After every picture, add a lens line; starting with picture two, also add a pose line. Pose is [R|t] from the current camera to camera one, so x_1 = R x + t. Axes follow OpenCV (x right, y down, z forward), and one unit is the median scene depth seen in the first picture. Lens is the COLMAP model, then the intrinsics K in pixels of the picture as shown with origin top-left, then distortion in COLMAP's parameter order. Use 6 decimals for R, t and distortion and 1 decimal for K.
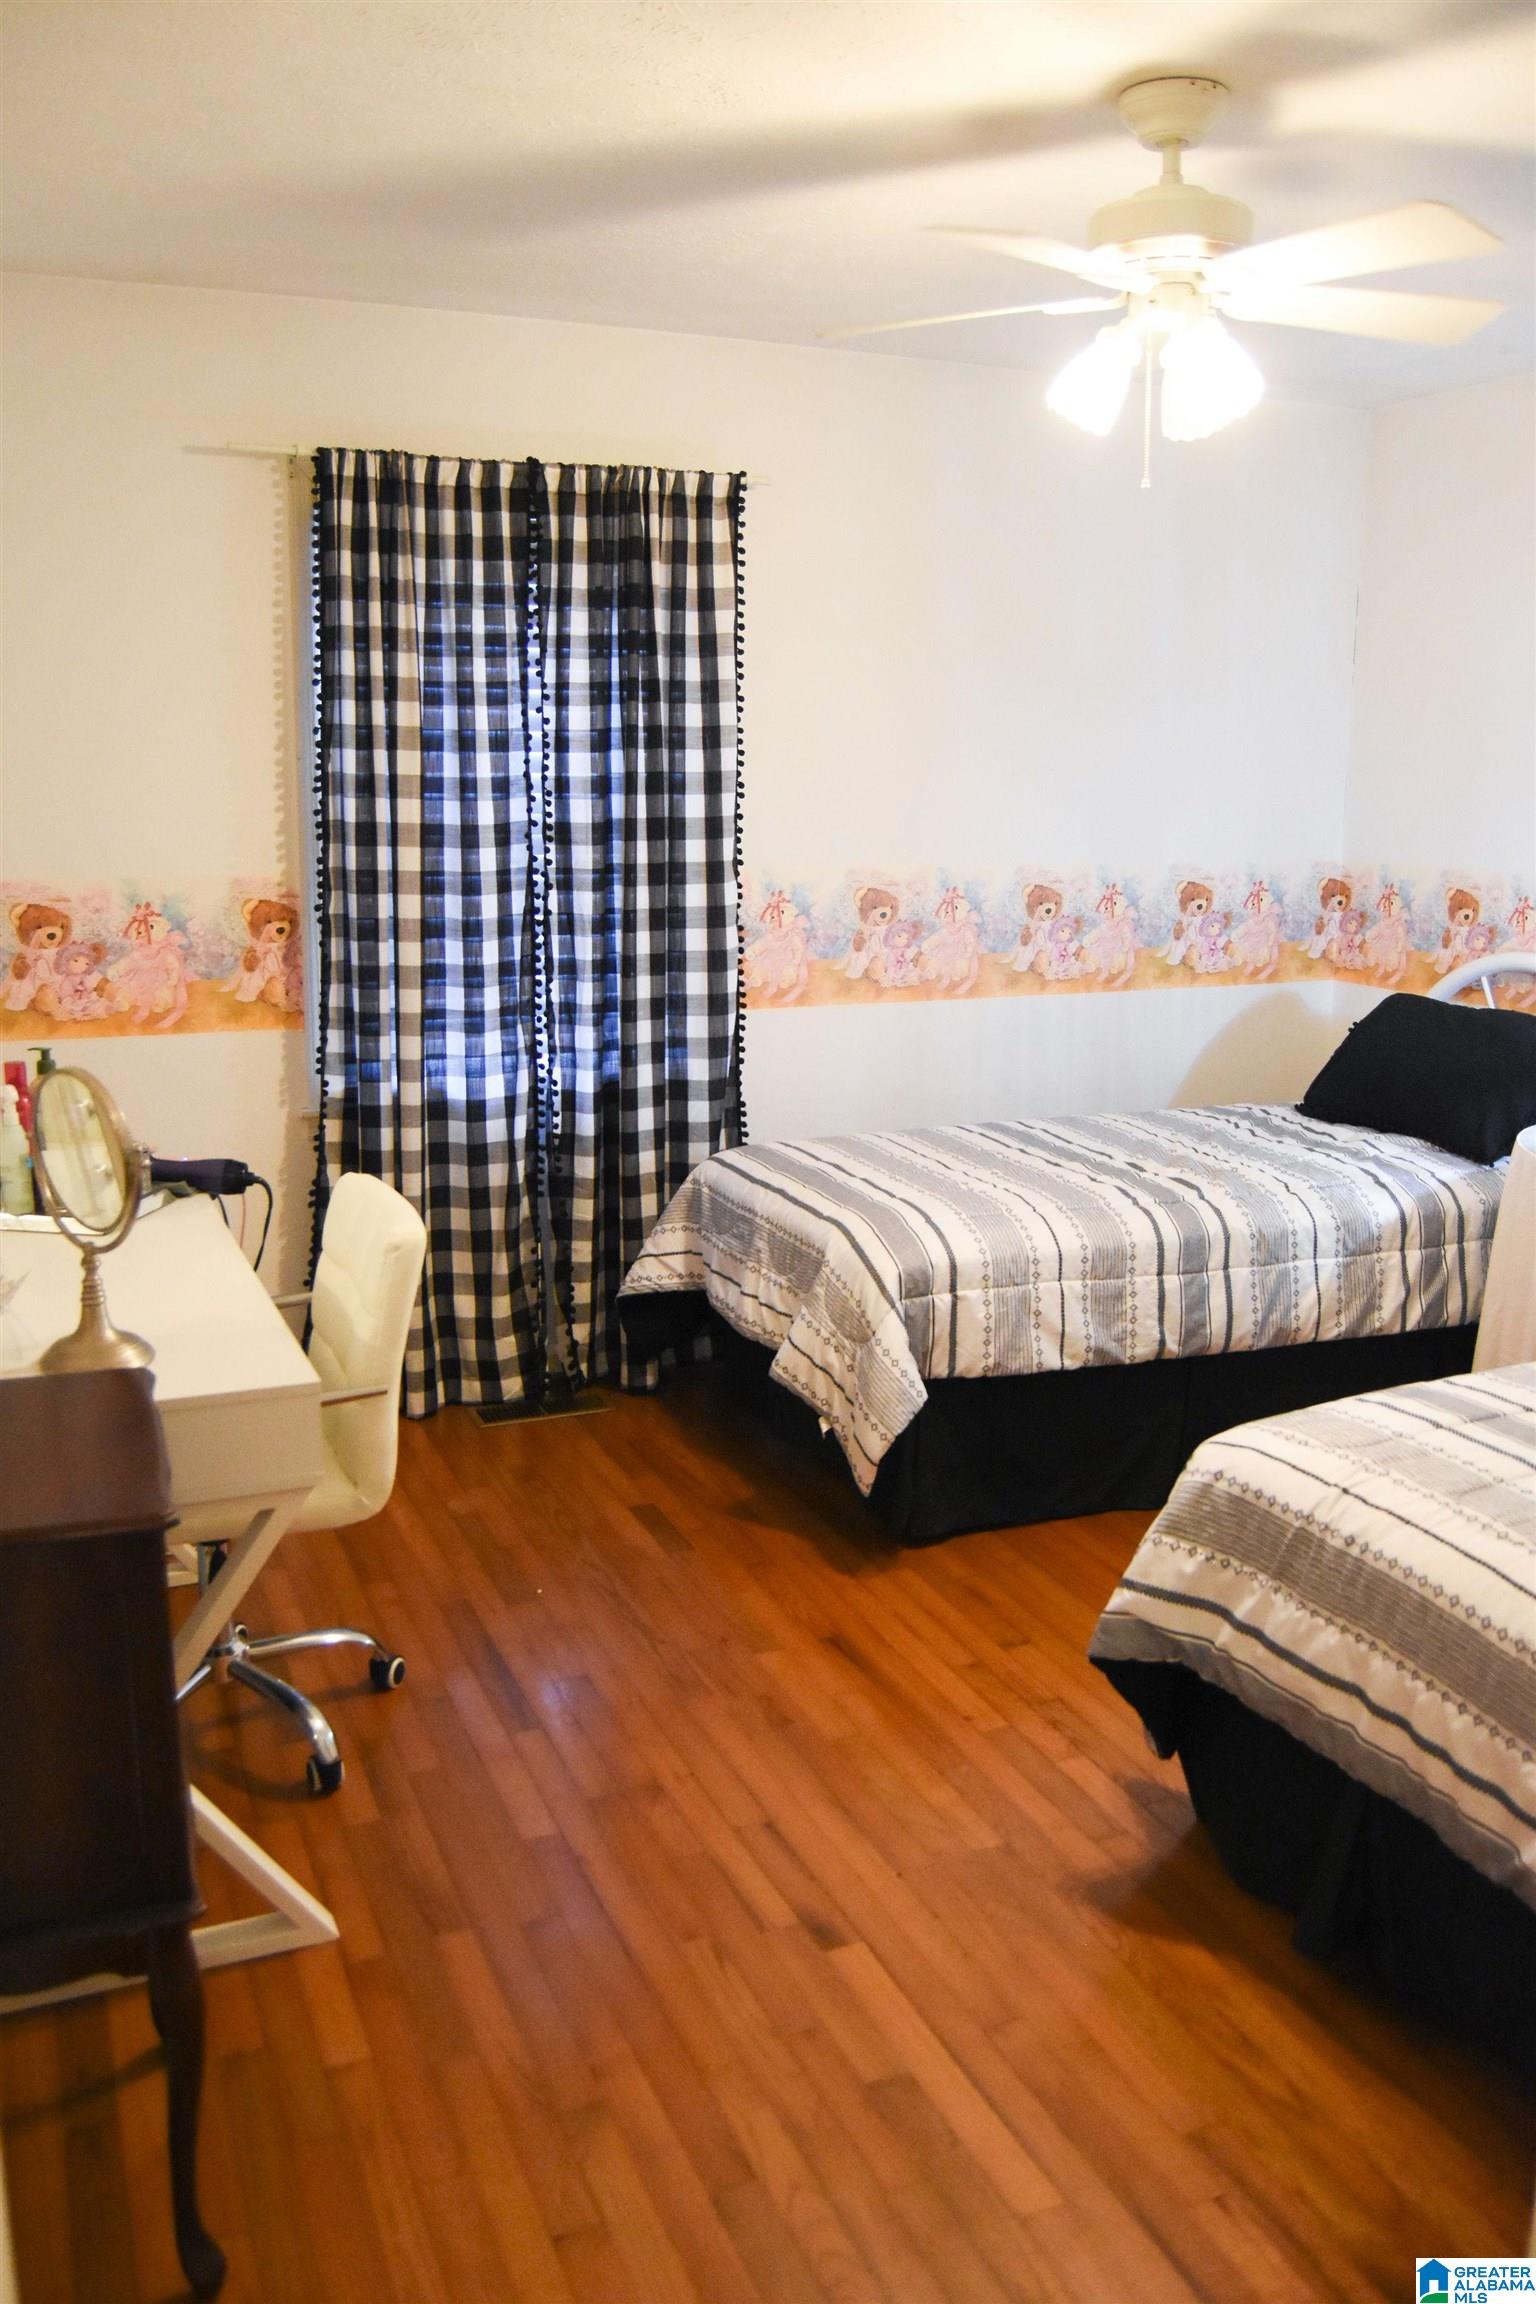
lens RADIAL K [[1843.4, 0, 768.0], [0, 1843.4, 1152.0], [0, 0, 1]] dist [-0.100760, 0.042980]
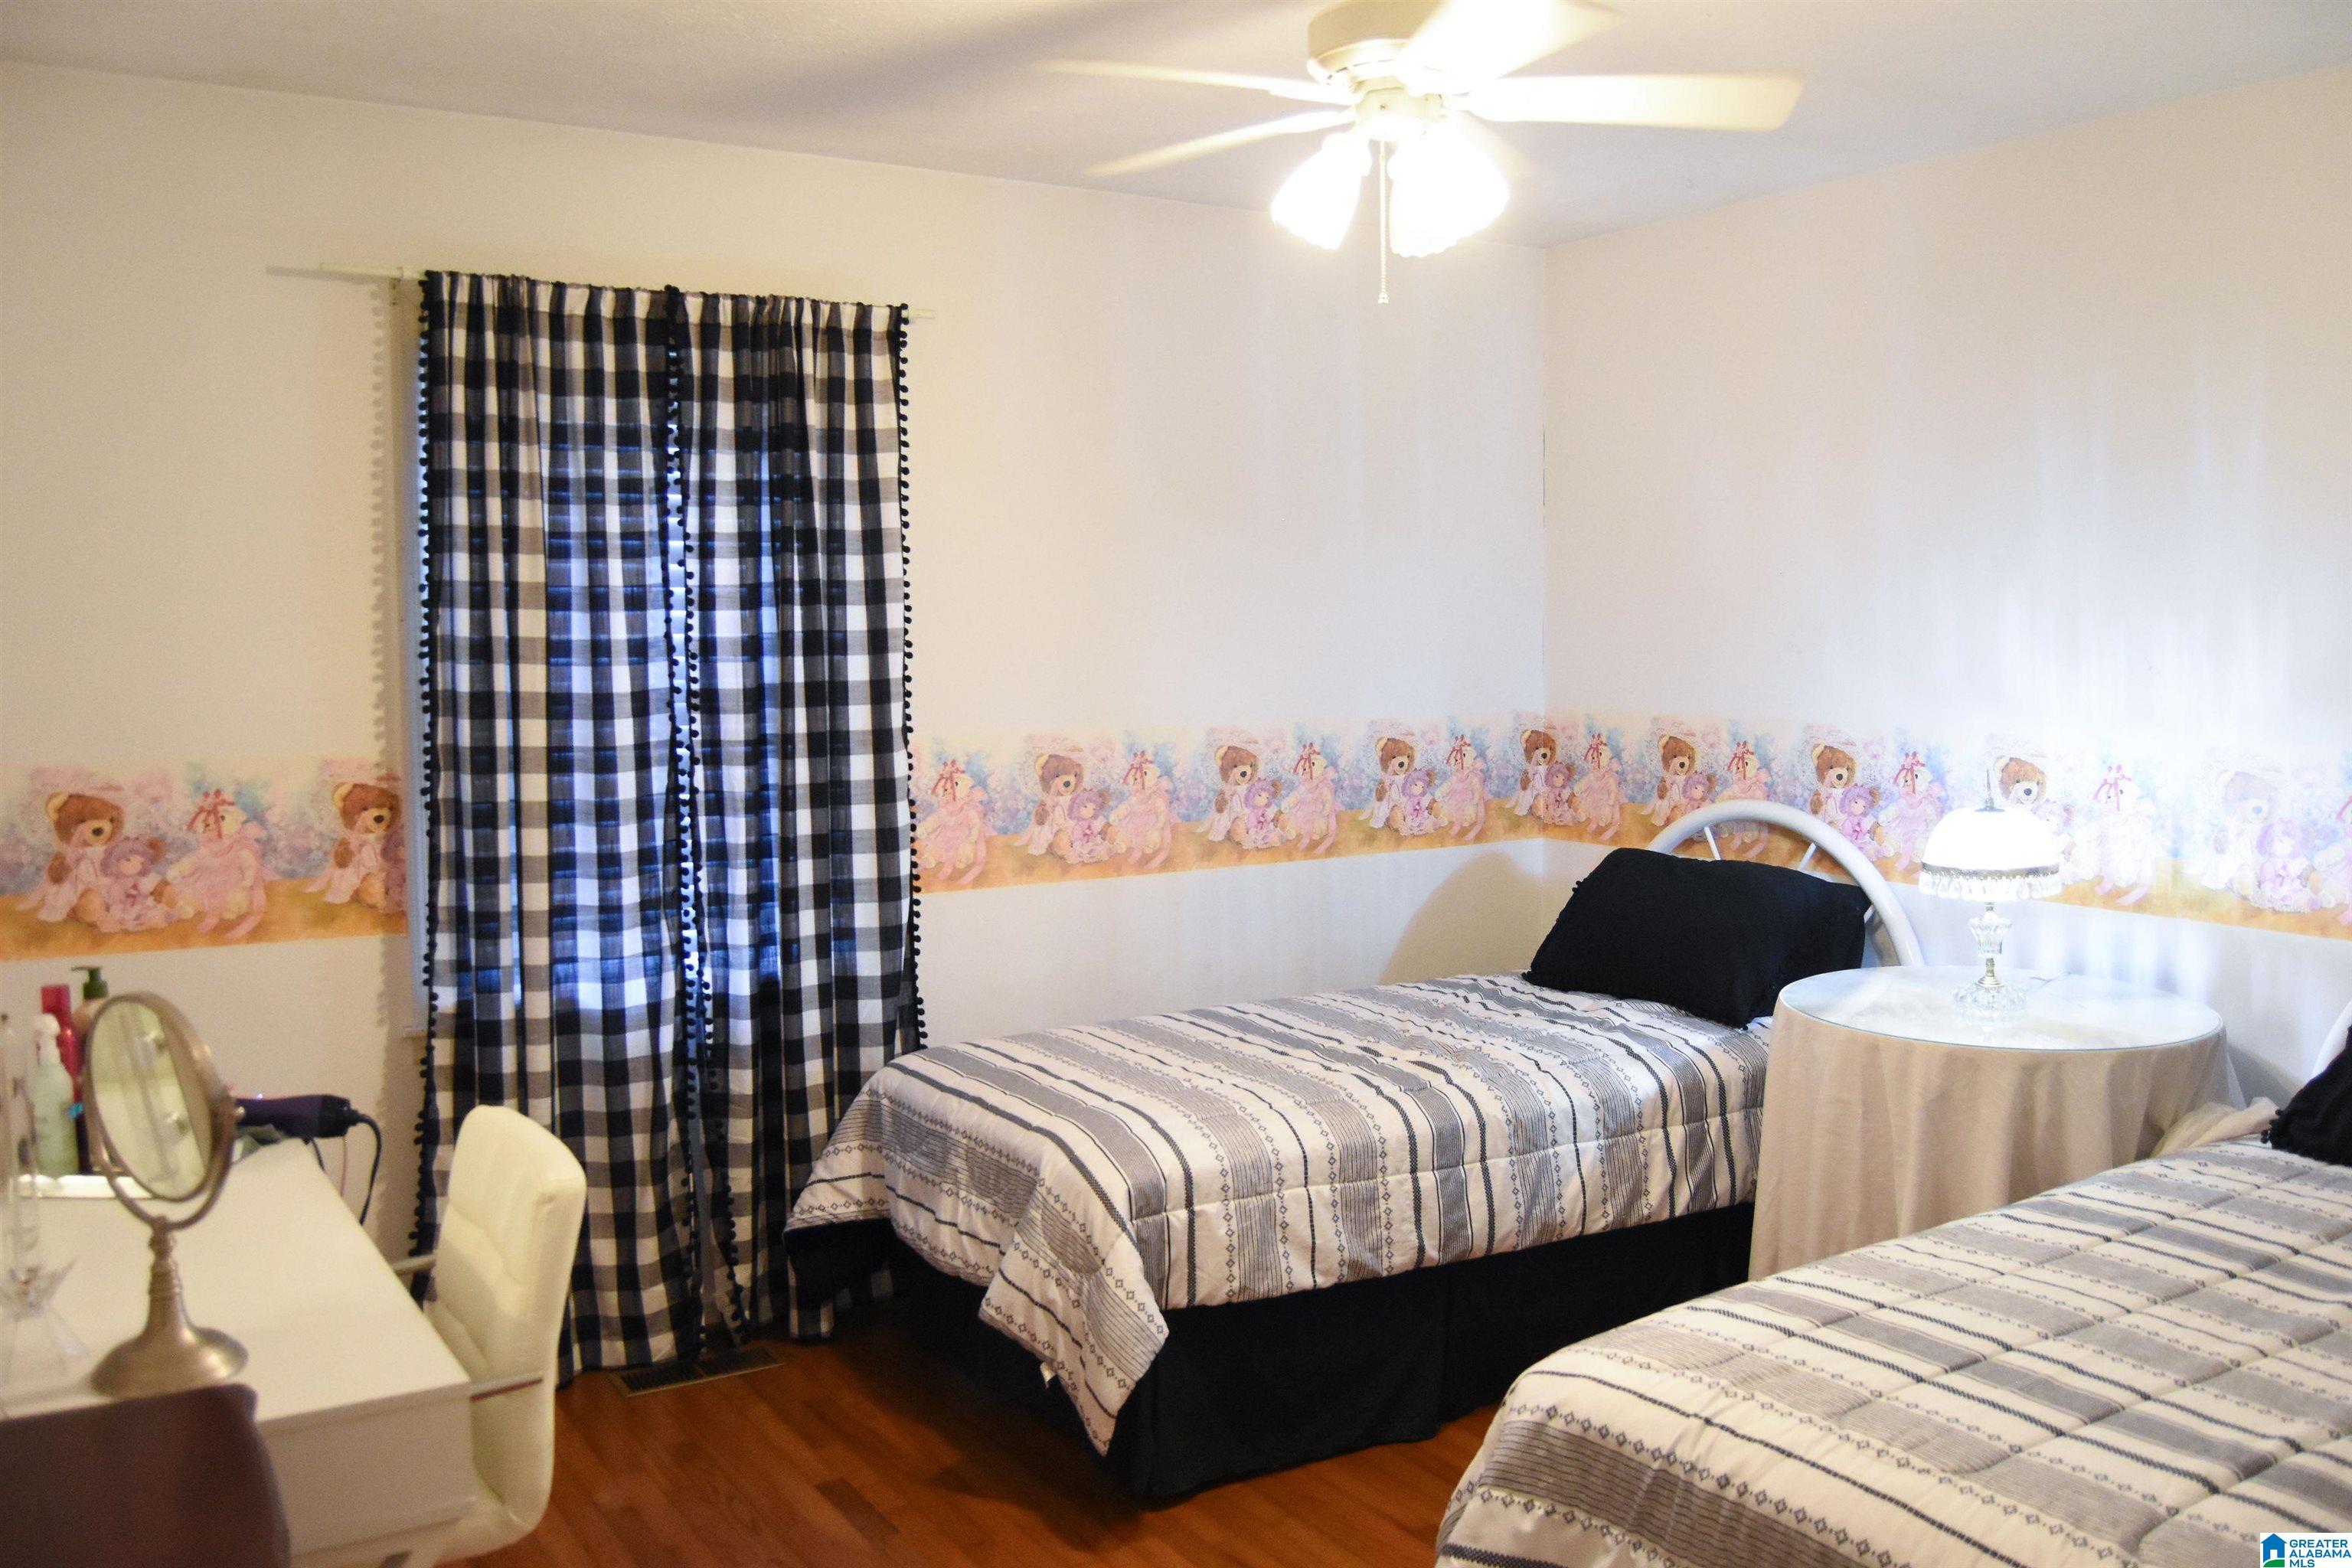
lens RADIAL K [[1881.8, 0, 1137.6], [0, 1881.8, 783.1], [0, 0, 1]] dist [-0.100760, 0.042980]
pose [[0.987667, -0.028004, 0.154045, -0.049779], [0.048319, 0.990368, -0.129756, -0.008241], [-0.148928, 0.135599, 0.979507, 0.097221]]
